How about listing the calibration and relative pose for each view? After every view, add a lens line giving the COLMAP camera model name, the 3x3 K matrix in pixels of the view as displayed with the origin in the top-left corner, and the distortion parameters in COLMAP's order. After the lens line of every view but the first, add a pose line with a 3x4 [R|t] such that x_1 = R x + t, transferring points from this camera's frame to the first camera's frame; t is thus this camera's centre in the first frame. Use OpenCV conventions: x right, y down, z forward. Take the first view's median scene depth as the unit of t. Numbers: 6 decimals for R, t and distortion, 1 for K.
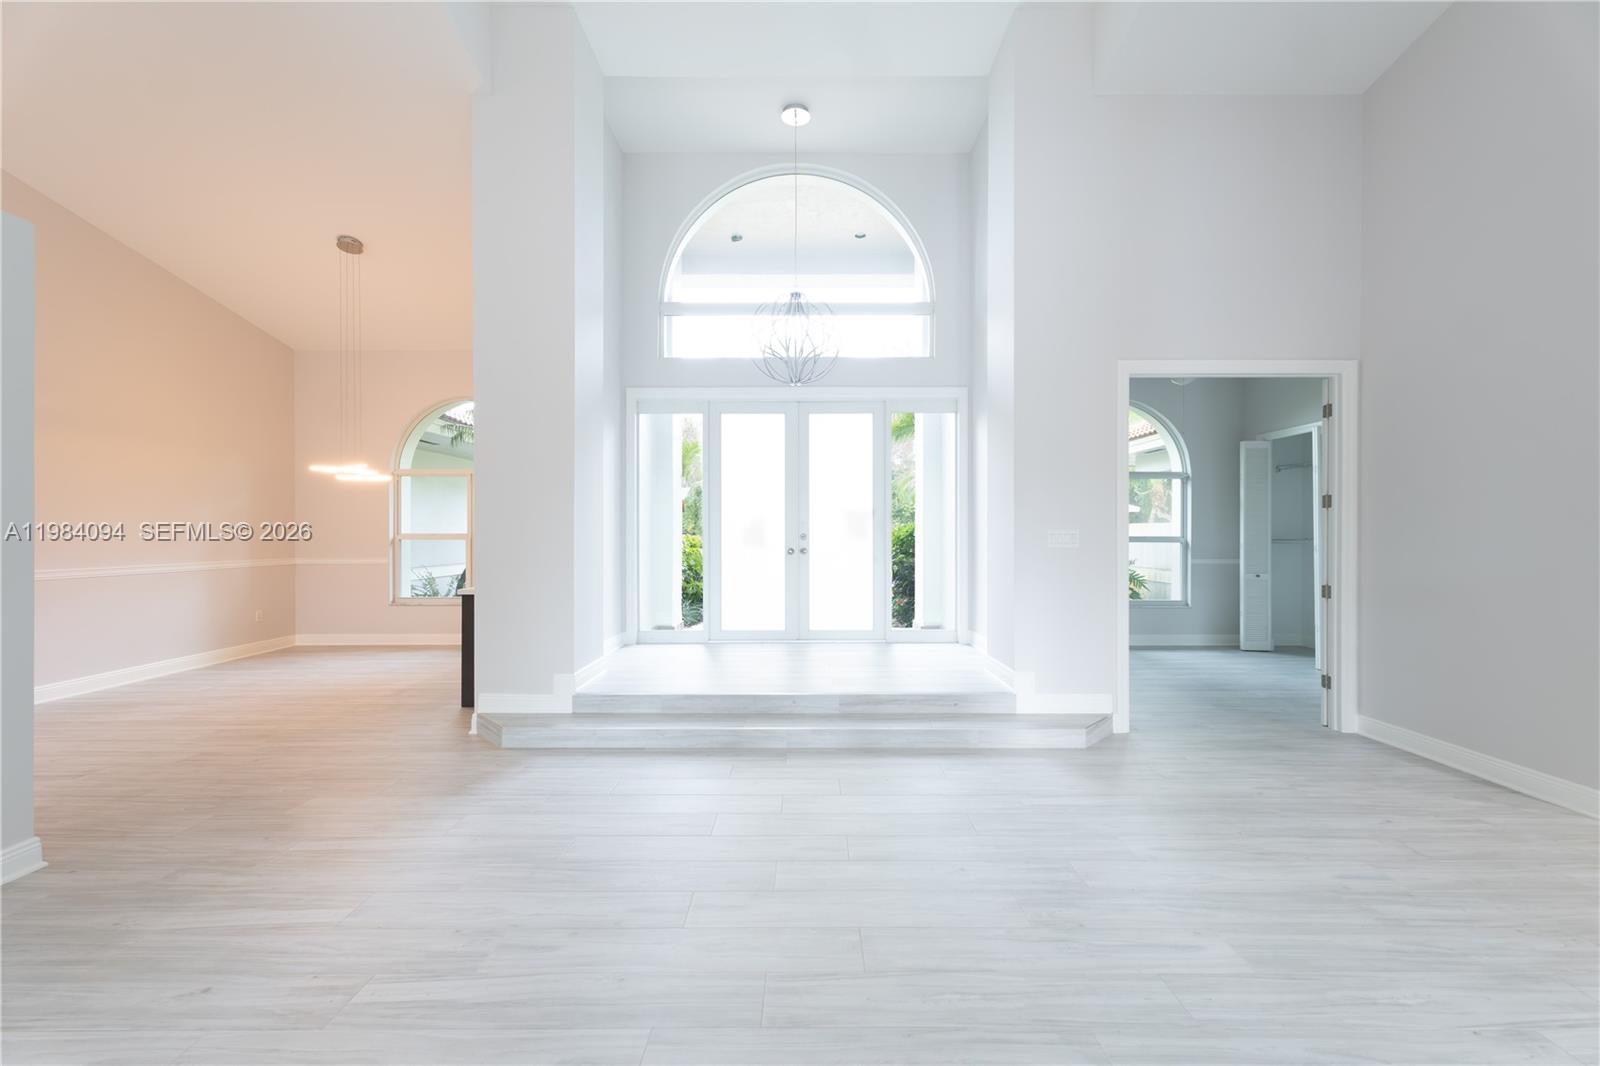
lens RADIAL K [[697.2, 0, 800.0], [0, 697.2, 533.0], [0, 0, 1]] dist [0.000642, 0.000136]
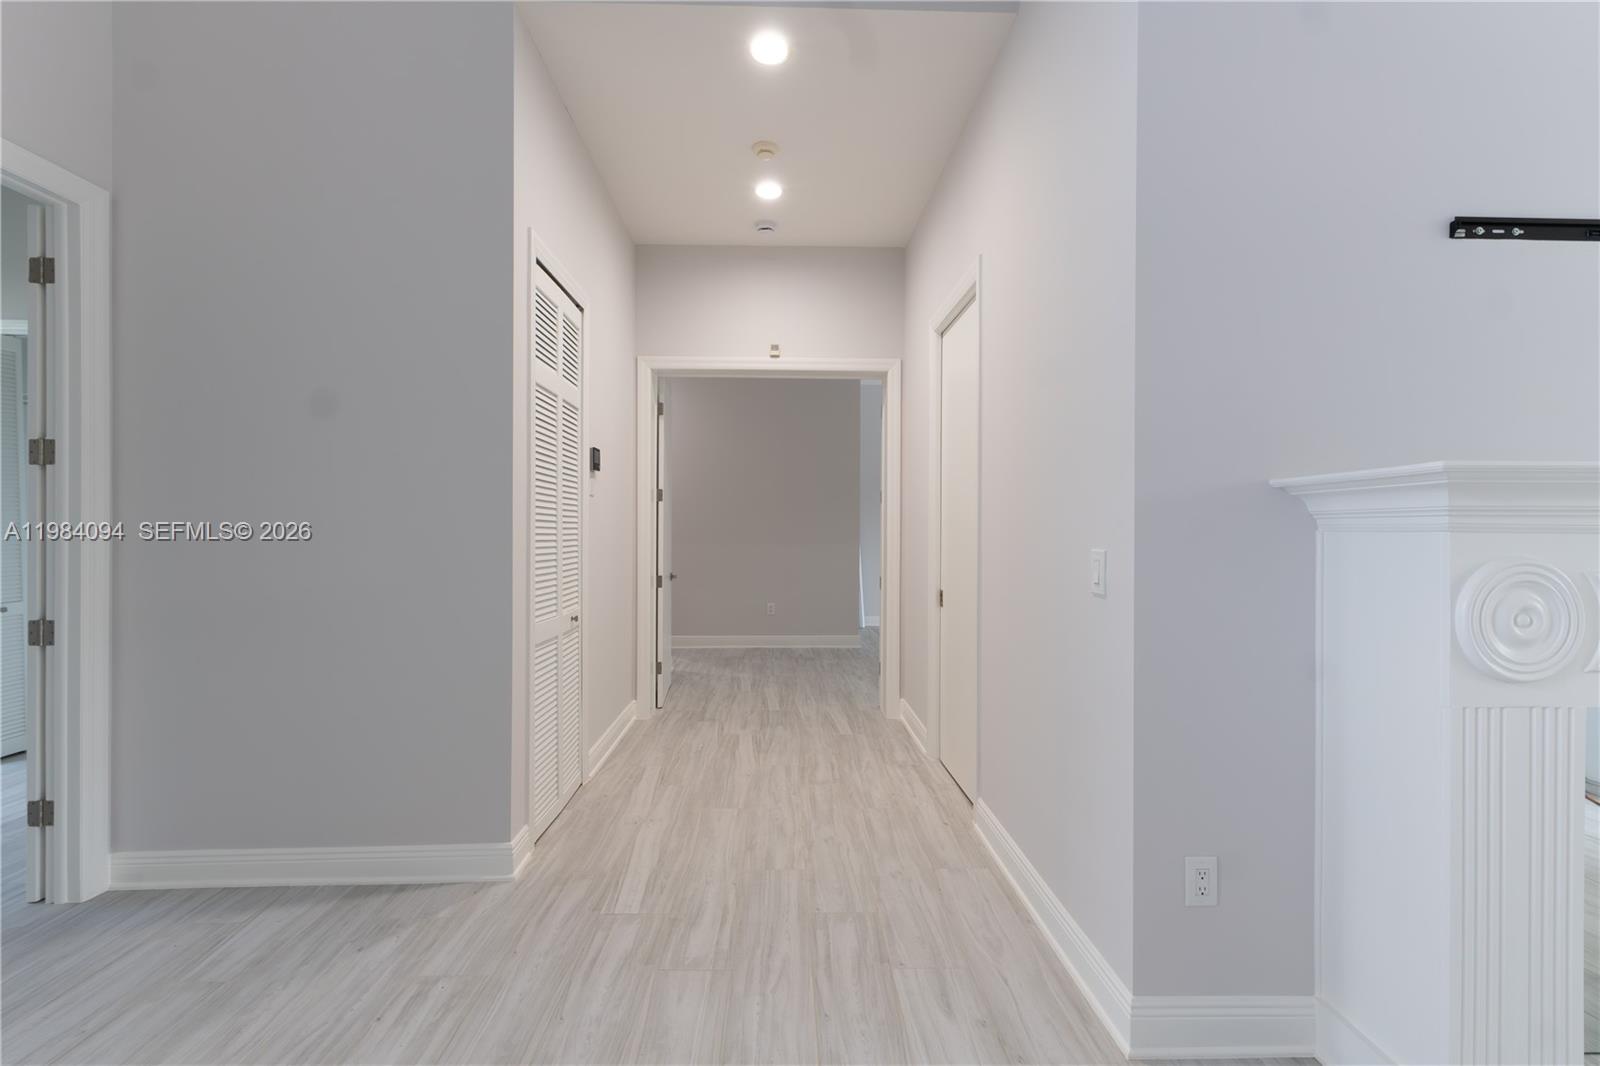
lens RADIAL K [[697.2, 0, 800.0], [0, 697.2, 533.0], [0, 0, 1]] dist [0.000642, 0.000136]
pose [[-0.033865, -0.007417, 0.999399, 0.285709], [-0.006350, 0.999954, 0.007206, 0.006895], [-0.999406, -0.006102, -0.033910, 0.568809]]
